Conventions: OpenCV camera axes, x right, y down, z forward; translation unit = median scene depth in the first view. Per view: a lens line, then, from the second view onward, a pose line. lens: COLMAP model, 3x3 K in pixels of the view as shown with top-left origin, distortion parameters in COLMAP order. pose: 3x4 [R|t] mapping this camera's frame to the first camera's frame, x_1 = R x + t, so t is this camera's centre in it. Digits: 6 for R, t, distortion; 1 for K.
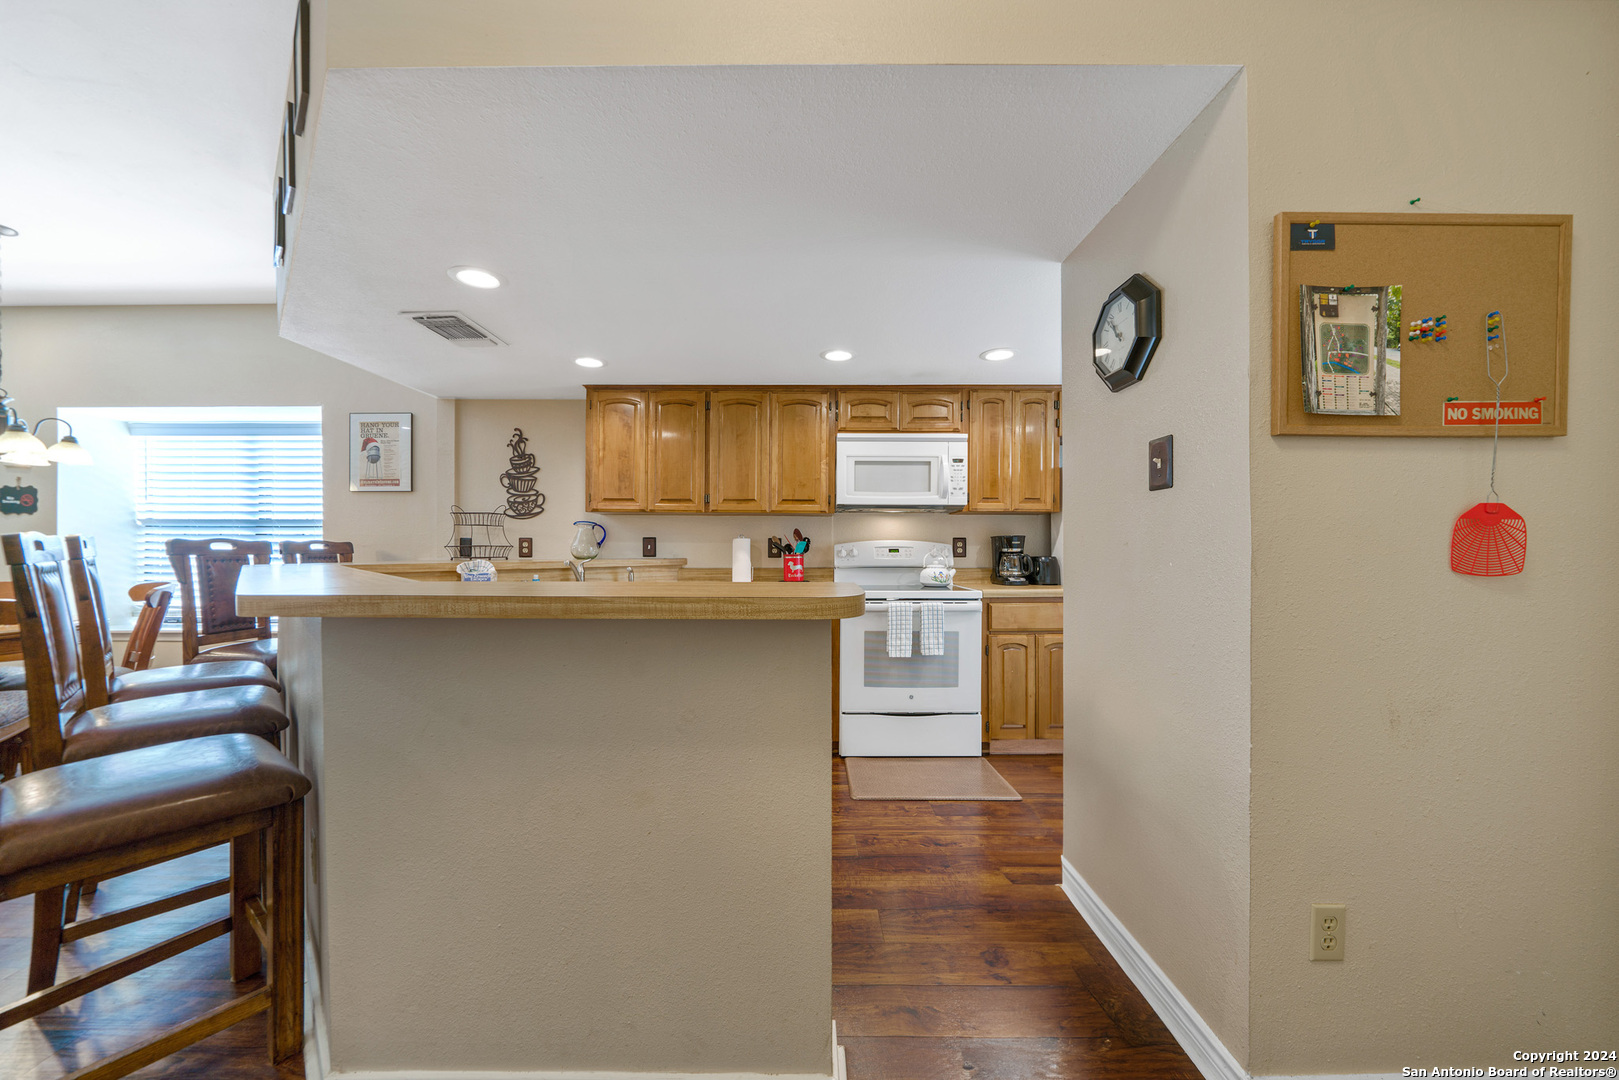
lens RADIAL K [[561.8, 0, 804.4], [0, 561.8, 544.5], [0, 0, 1]] dist [-0.000416, 0.000180]
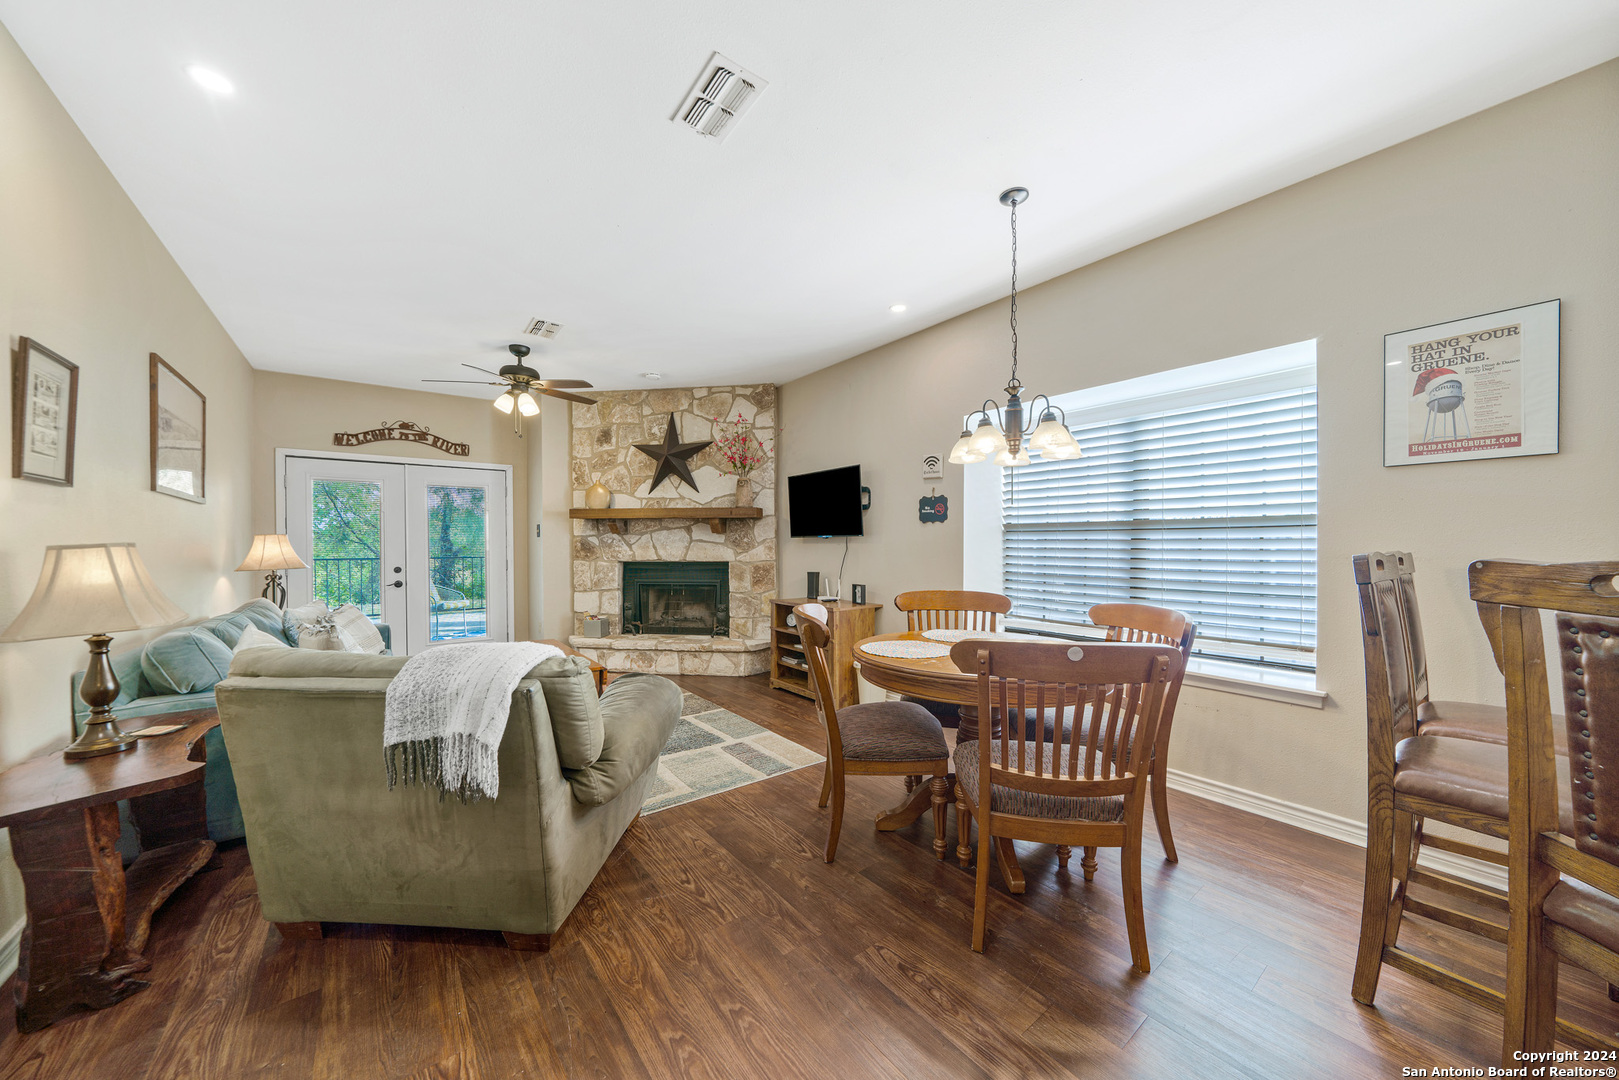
lens RADIAL K [[561.8, 0, 803.2], [0, 561.8, 542.2], [0, 0, 1]] dist [-0.000416, 0.000180]
pose [[0.616525, -0.004099, -0.787325, -0.720861], [0.003448, 0.999991, -0.002506, -0.014270], [0.787328, -0.001169, 0.616534, 0.141816]]
